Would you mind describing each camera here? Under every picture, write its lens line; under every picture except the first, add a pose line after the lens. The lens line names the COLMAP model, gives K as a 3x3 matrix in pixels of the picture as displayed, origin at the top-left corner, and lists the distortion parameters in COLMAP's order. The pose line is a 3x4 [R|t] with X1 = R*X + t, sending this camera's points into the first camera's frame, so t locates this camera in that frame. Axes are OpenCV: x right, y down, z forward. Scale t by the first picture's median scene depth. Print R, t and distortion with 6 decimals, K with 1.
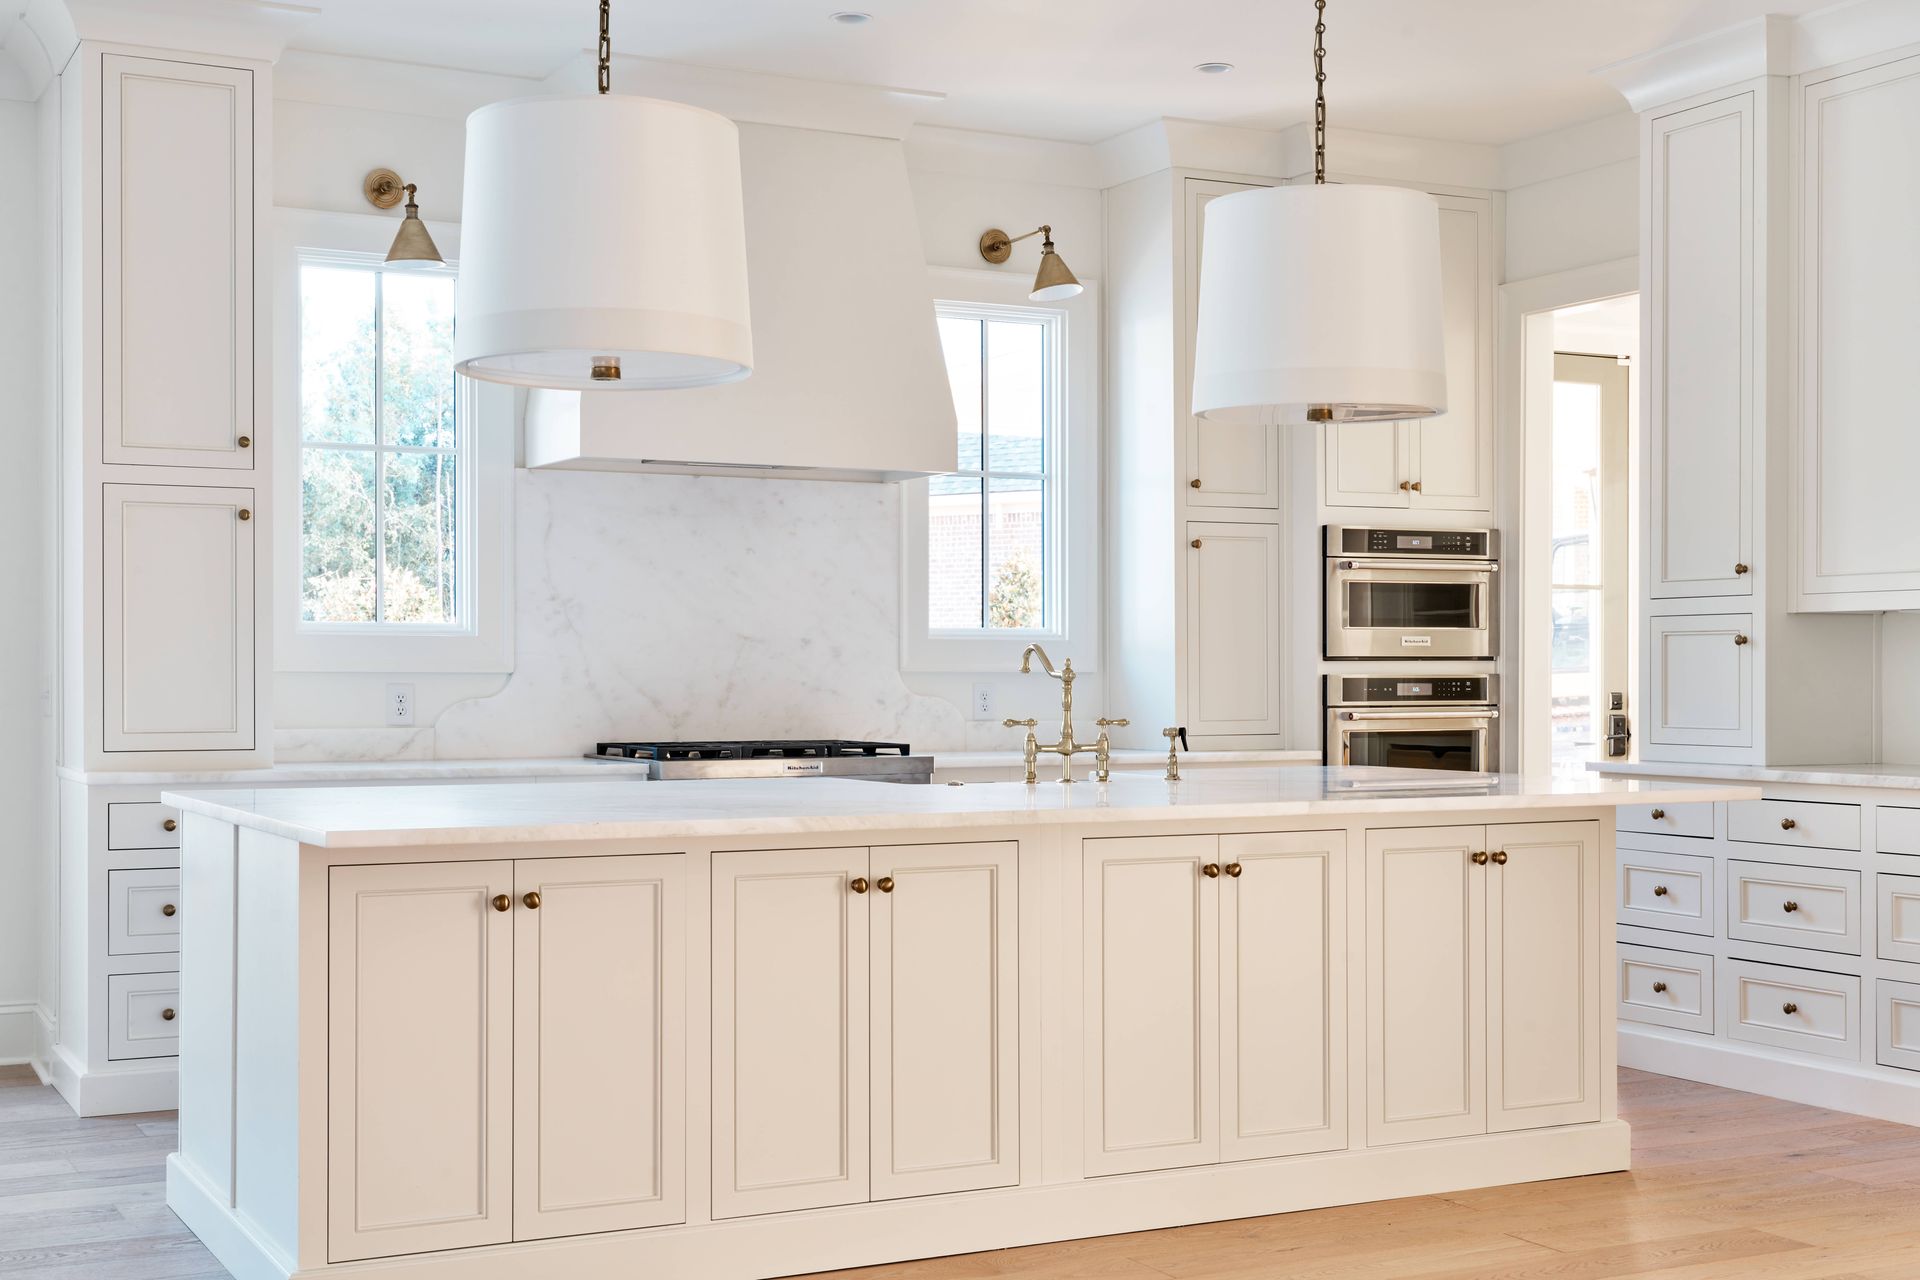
lens RADIAL K [[2464.4, 0, 998.2], [0, 2464.4, 640.1], [0, 0, 1]] dist [0.008504, 0.028081]
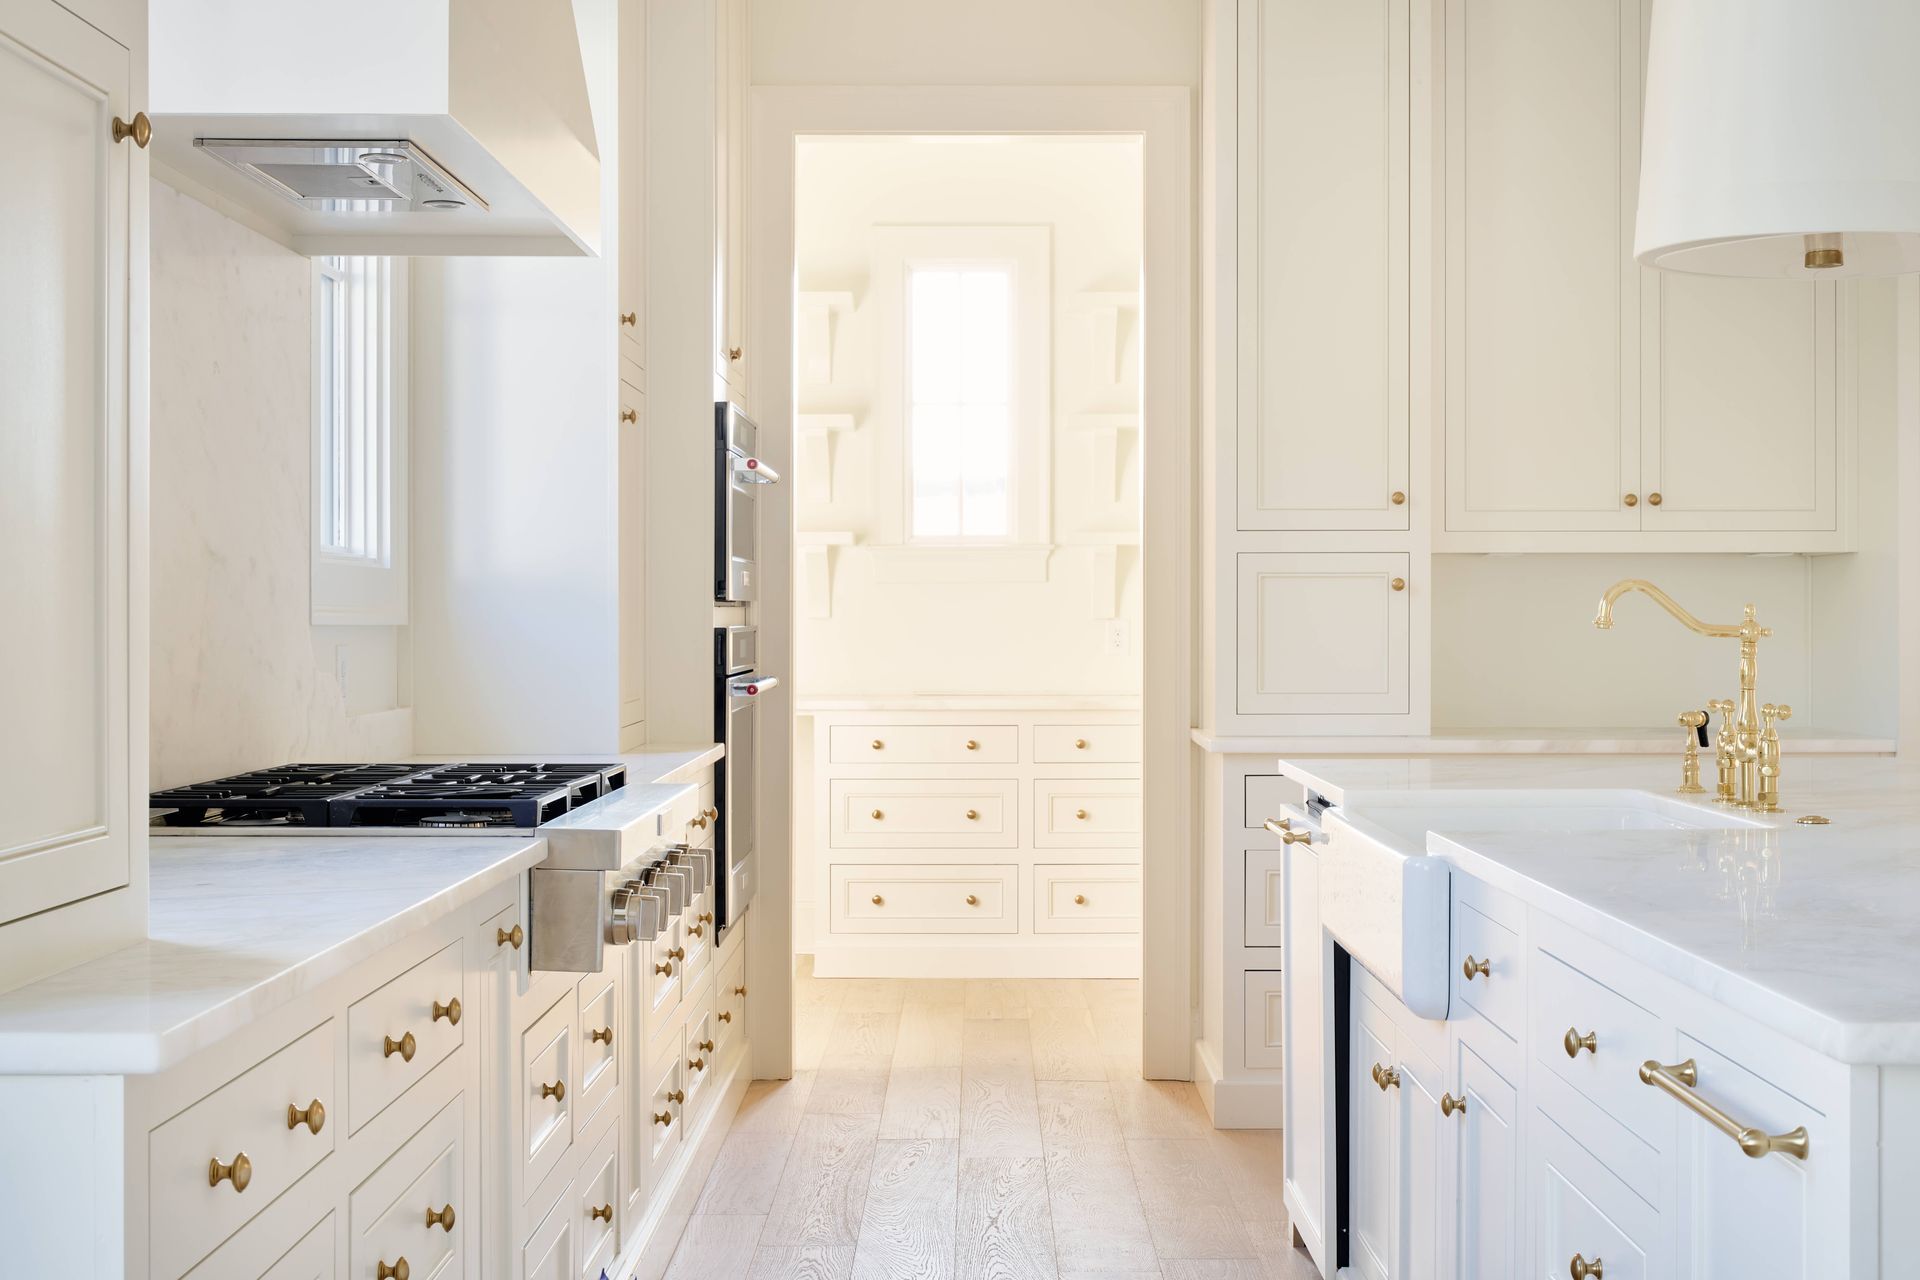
lens RADIAL K [[2464.4, 0, 998.2], [0, 2464.4, 640.1], [0, 0, 1]] dist [0.008504, 0.028081]
pose [[0.464378, -0.009245, 0.885589, -0.426452], [-0.011157, 0.999805, 0.016288, 0.005809], [-0.885567, -0.017445, 0.464185, 0.633401]]
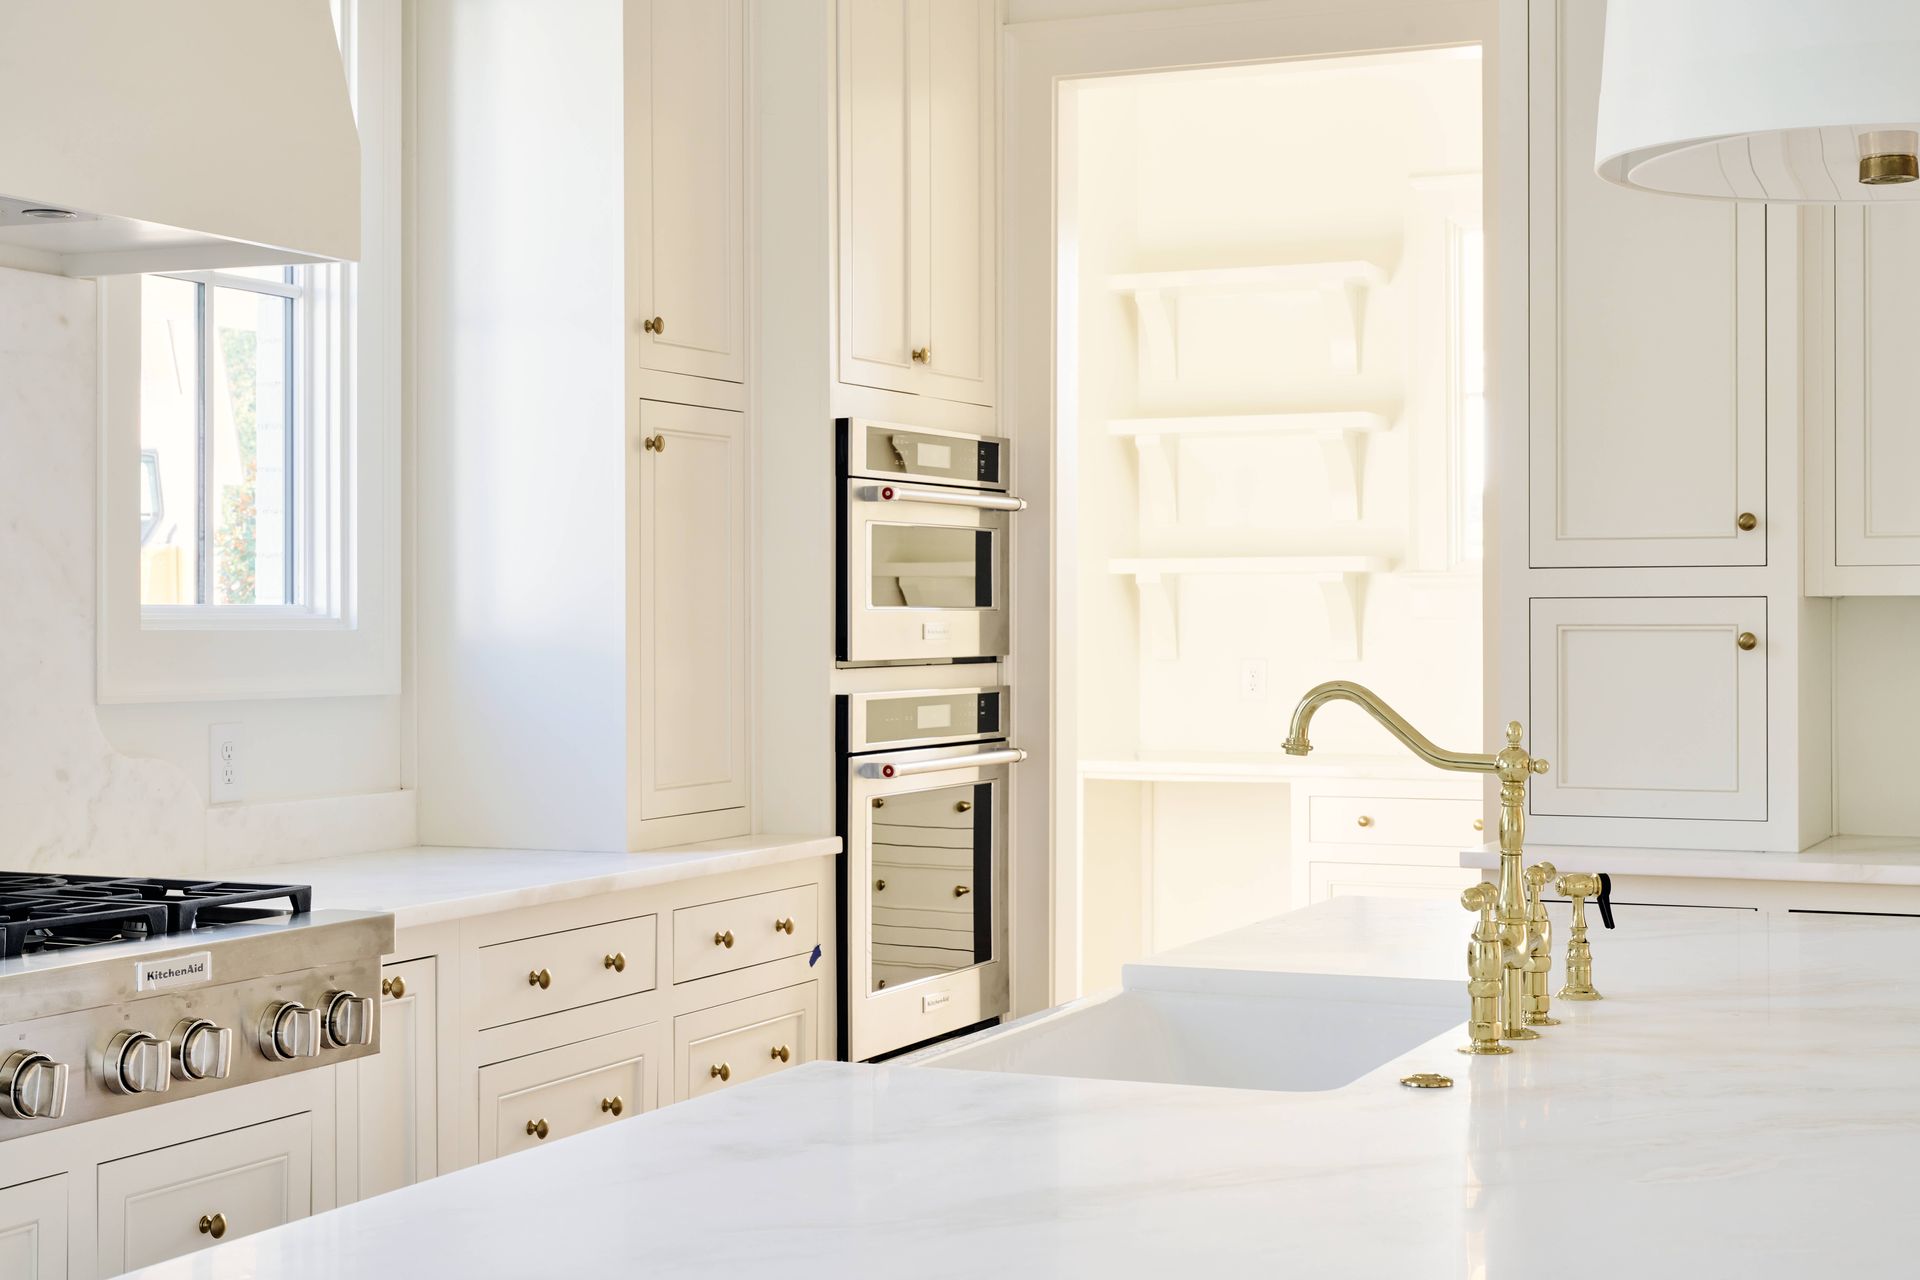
lens RADIAL K [[2759.2, 0, 960.0], [0, 2759.2, 640.0], [0, 0, 1]] dist [-0.029215, -0.072972]
pose [[0.781400, -0.004154, 0.624016, -0.227238], [-0.008178, 0.999824, 0.016896, -0.008594], [-0.623976, -0.018306, 0.781229, 0.516781]]
